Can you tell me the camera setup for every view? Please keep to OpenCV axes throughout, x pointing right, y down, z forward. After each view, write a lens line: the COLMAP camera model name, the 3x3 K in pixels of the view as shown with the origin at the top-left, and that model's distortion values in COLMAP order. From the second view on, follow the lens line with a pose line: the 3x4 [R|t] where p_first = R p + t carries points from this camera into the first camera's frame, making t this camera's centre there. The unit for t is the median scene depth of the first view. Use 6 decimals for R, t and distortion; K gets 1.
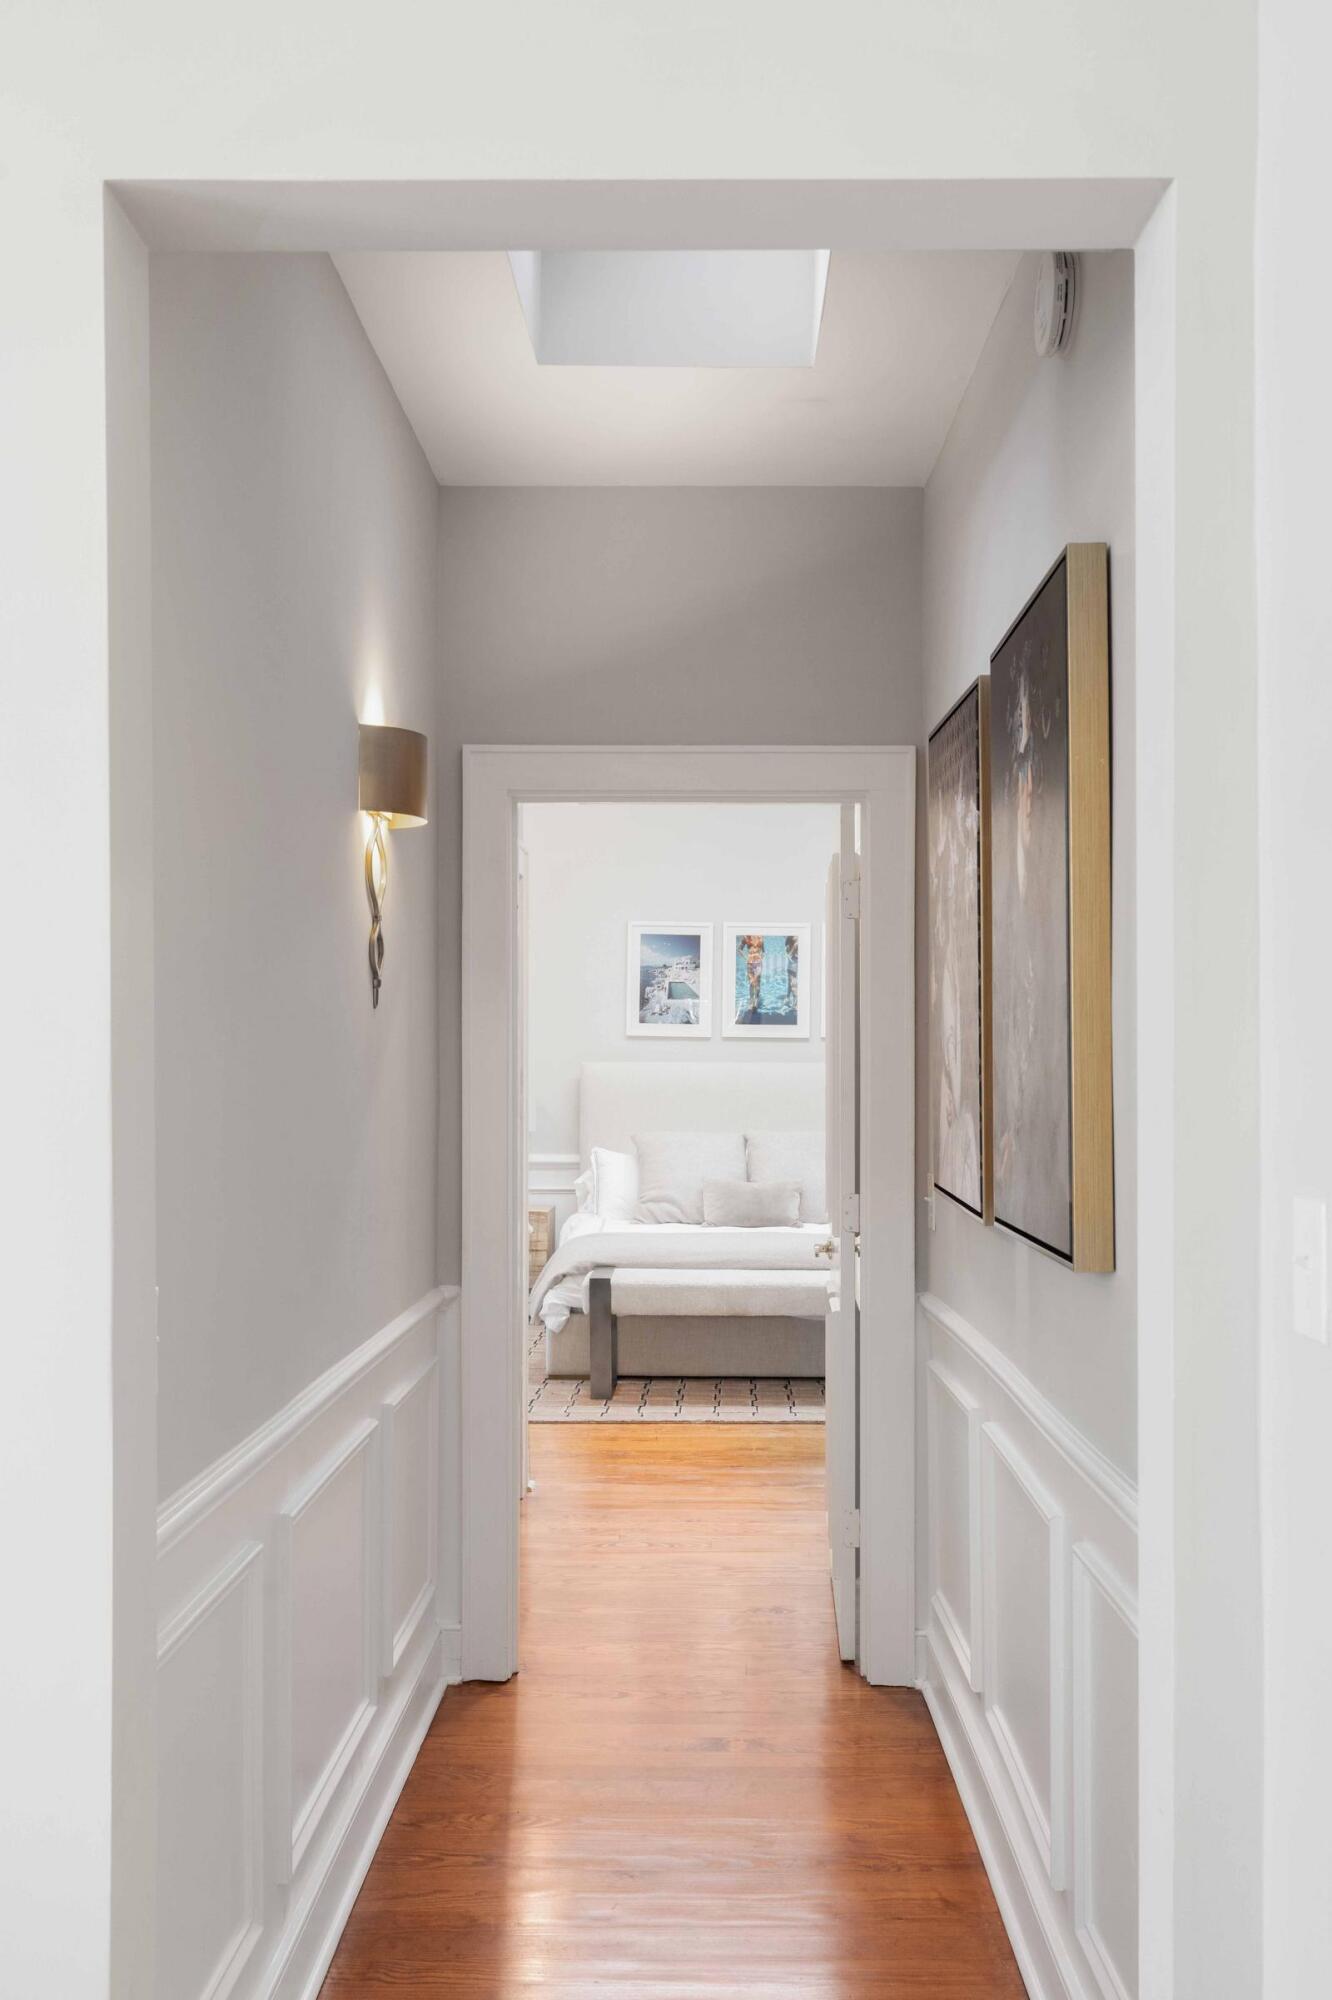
lens RADIAL K [[2021.6, 0, 666.4], [0, 2021.6, 1004.0], [0, 0, 1]] dist [0.006348, 0.000000]
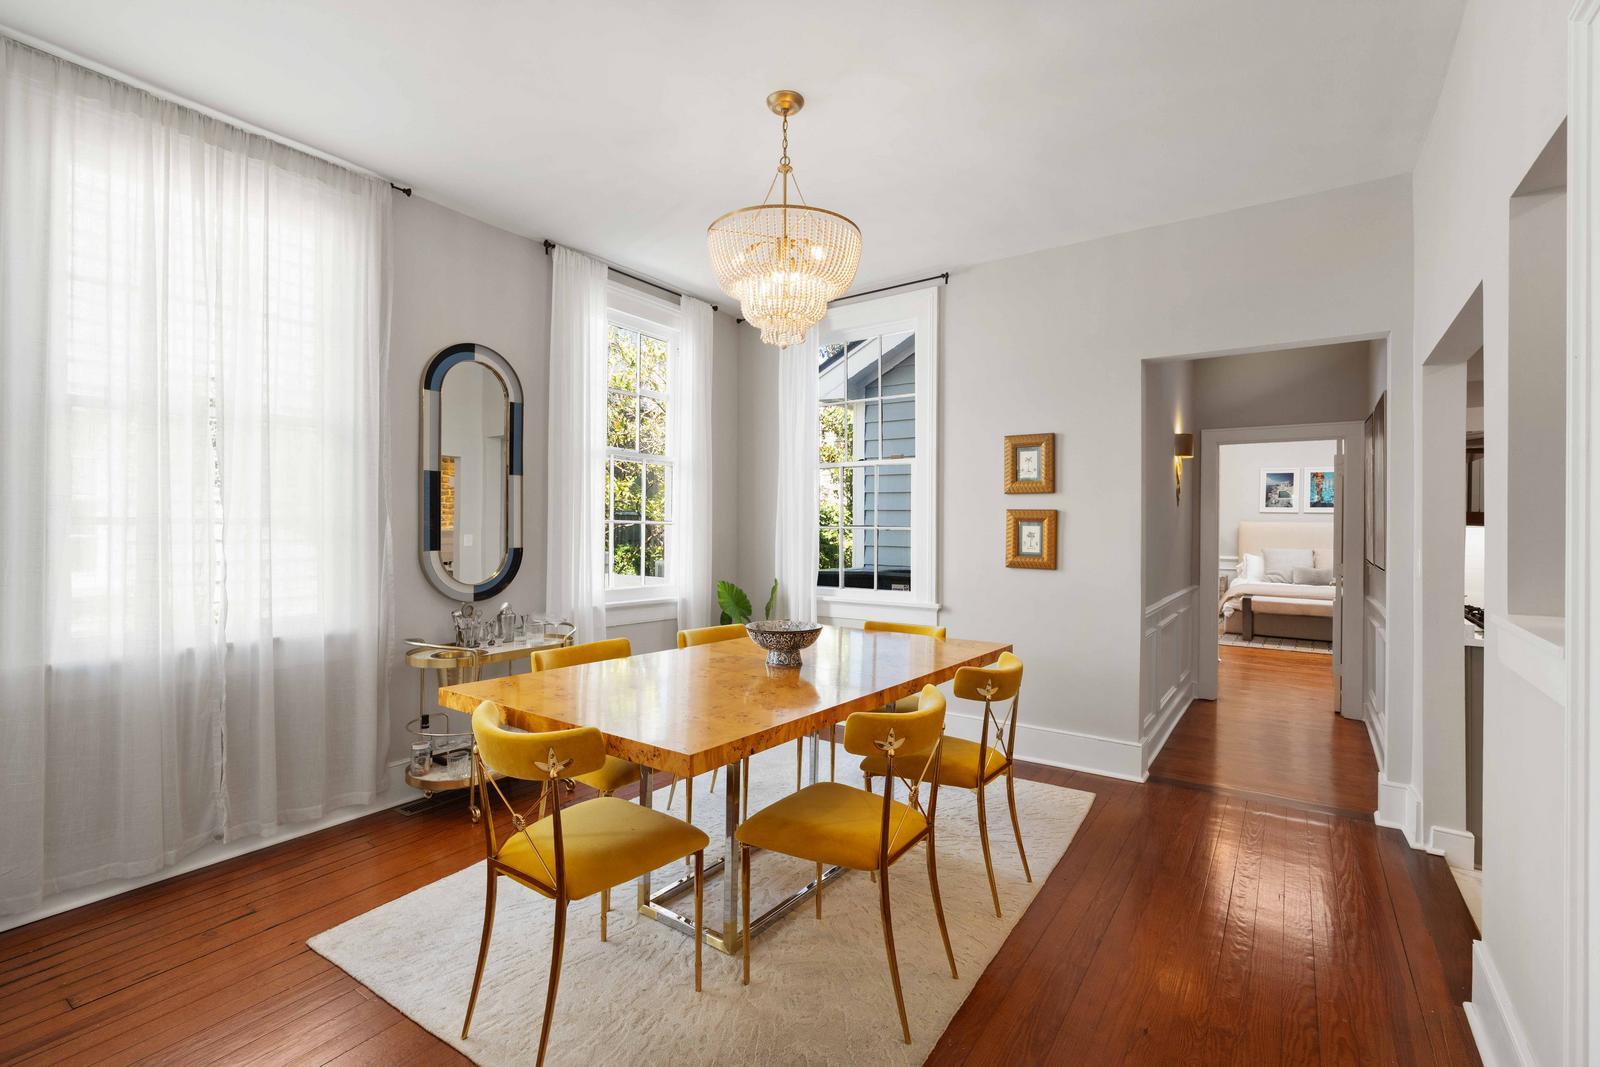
lens RADIAL K [[744.1, 0, 792.7], [0, 744.1, 528.8], [0, 0, 1]] dist [-0.003910, 0.000967]
pose [[0.834719, 0.008102, -0.550617, 0.008572], [0.012917, 0.999329, 0.034286, -0.005240], [0.550525, -0.035732, 0.834054, -0.216188]]
